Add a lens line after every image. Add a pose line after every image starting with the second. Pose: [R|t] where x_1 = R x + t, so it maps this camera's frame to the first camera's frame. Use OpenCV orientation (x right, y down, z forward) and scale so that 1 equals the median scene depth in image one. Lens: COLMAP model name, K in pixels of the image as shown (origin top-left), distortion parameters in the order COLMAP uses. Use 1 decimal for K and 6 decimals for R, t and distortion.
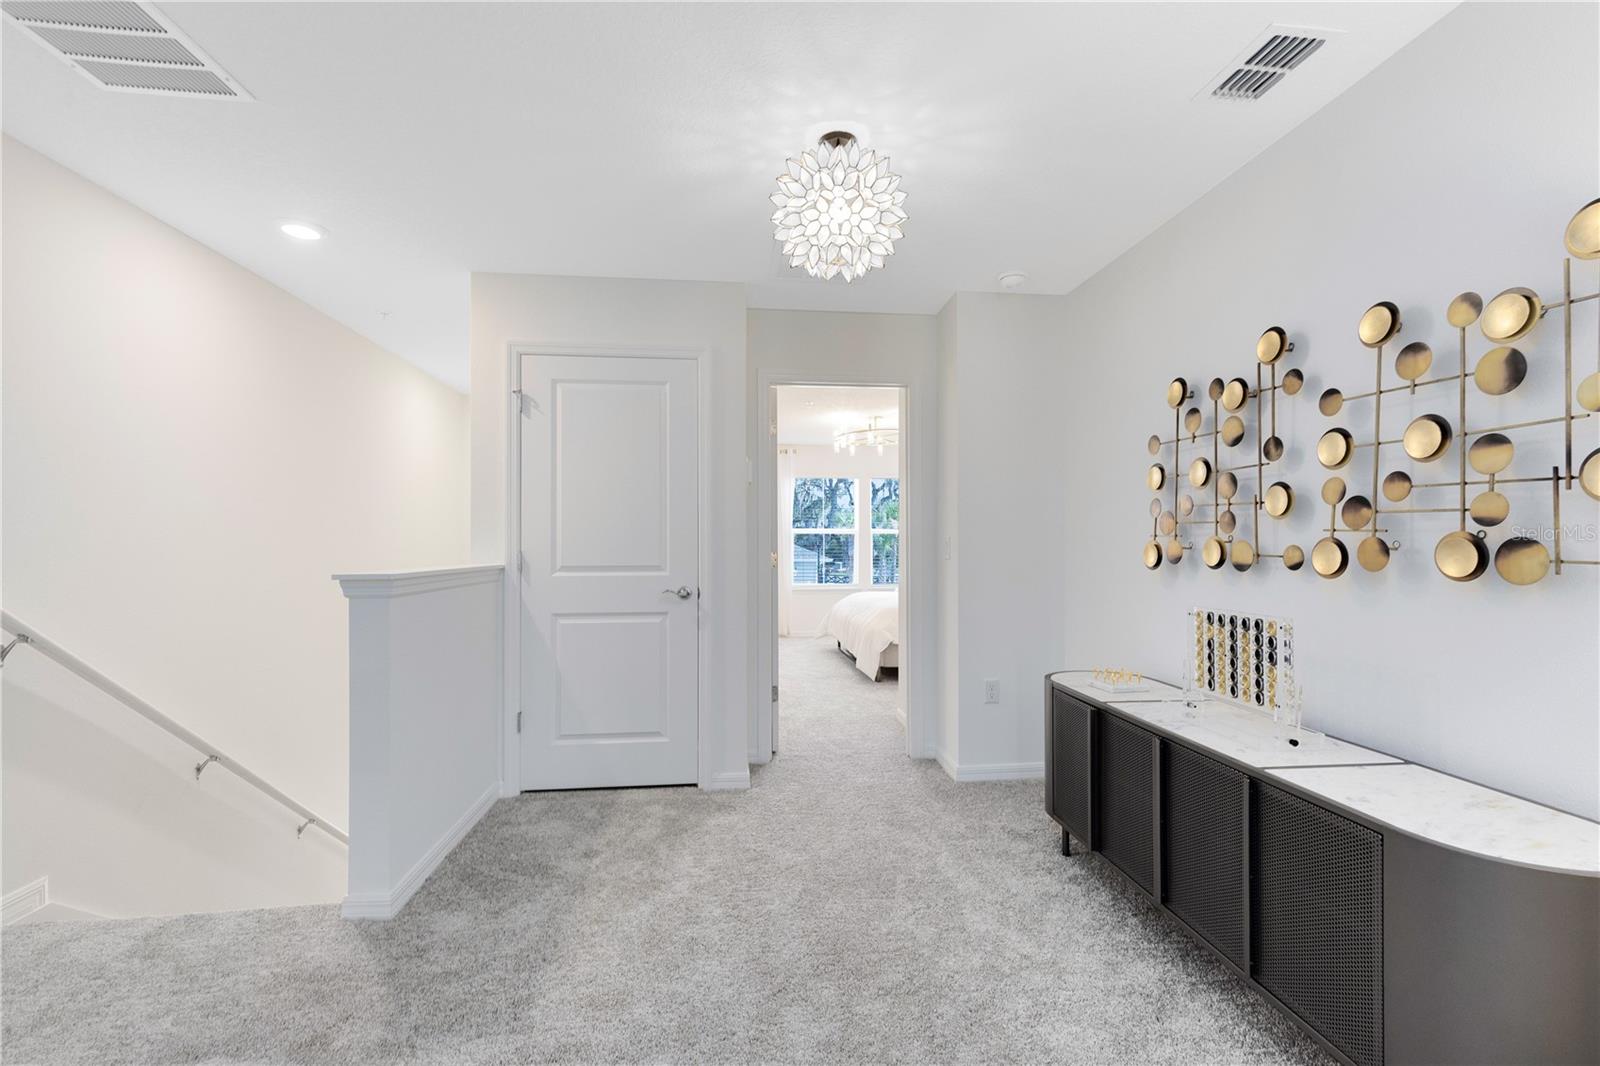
lens RADIAL K [[724.2, 0, 806.2], [0, 724.2, 535.2], [0, 0, 1]] dist [0.002661, -0.000776]
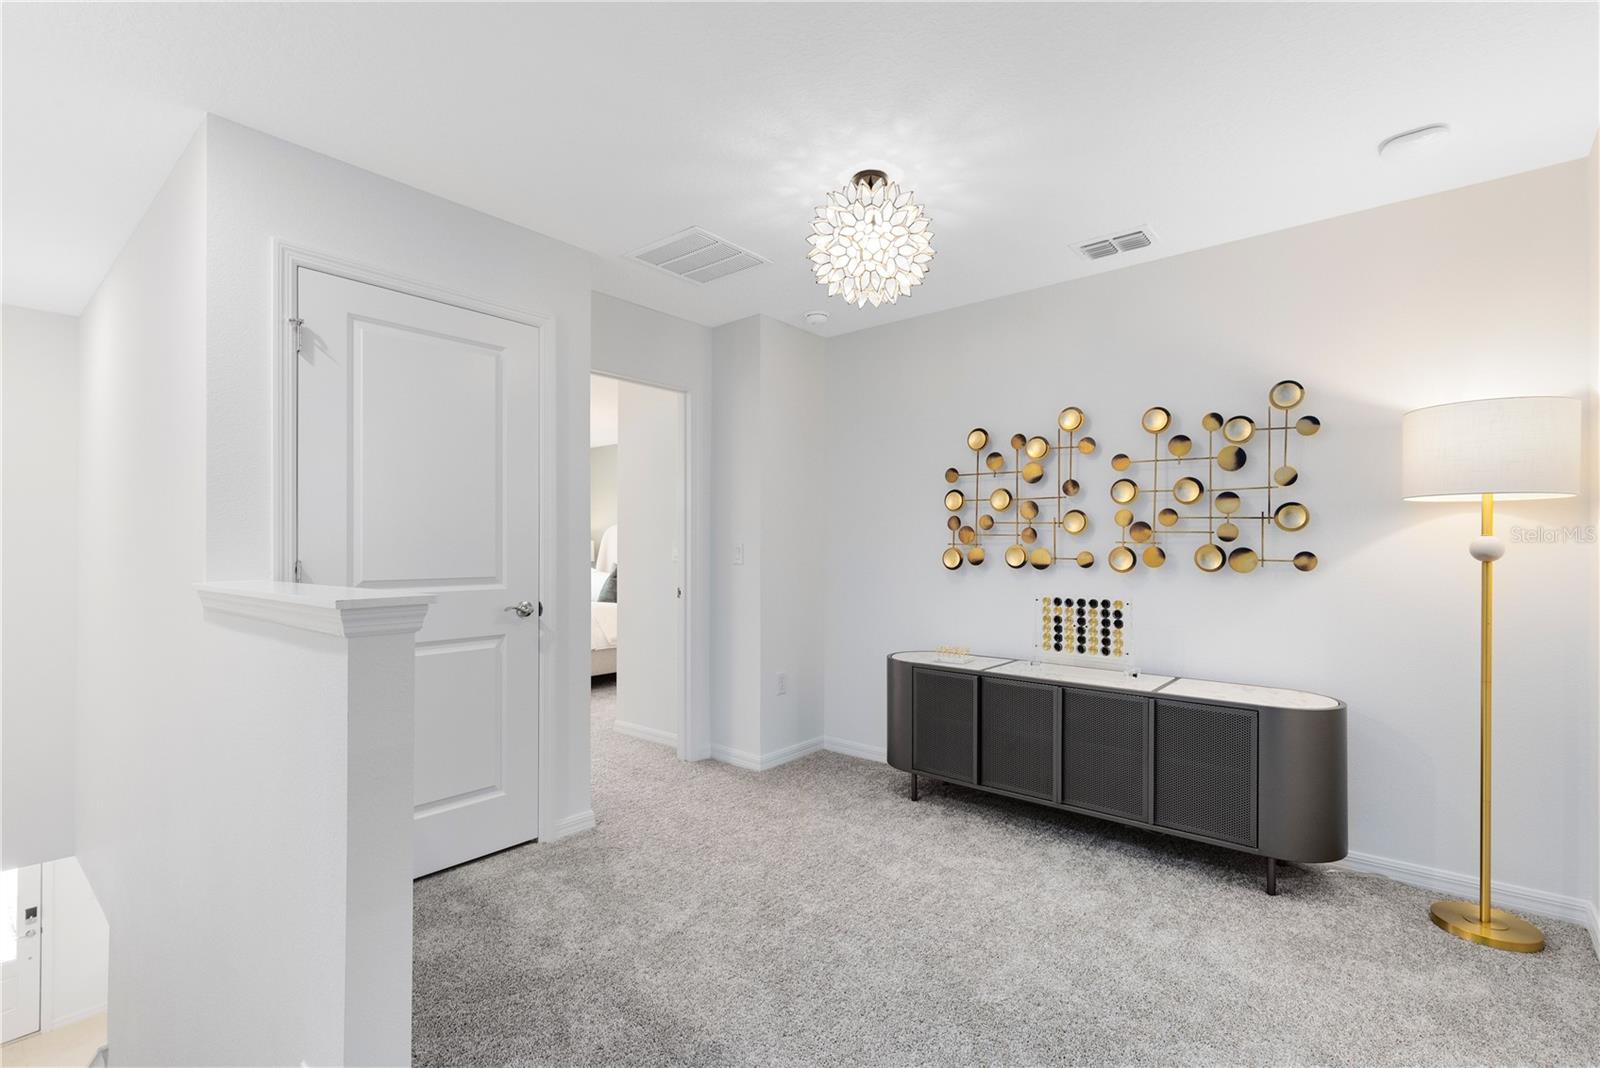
lens RADIAL K [[724.2, 0, 806.6], [0, 724.2, 540.9], [0, 0, 1]] dist [0.002661, -0.000776]
pose [[0.719754, 0.009781, 0.694160, -0.822941], [-0.010325, 0.999941, -0.003384, 0.002401], [-0.694153, -0.004732, 0.719812, 0.303280]]
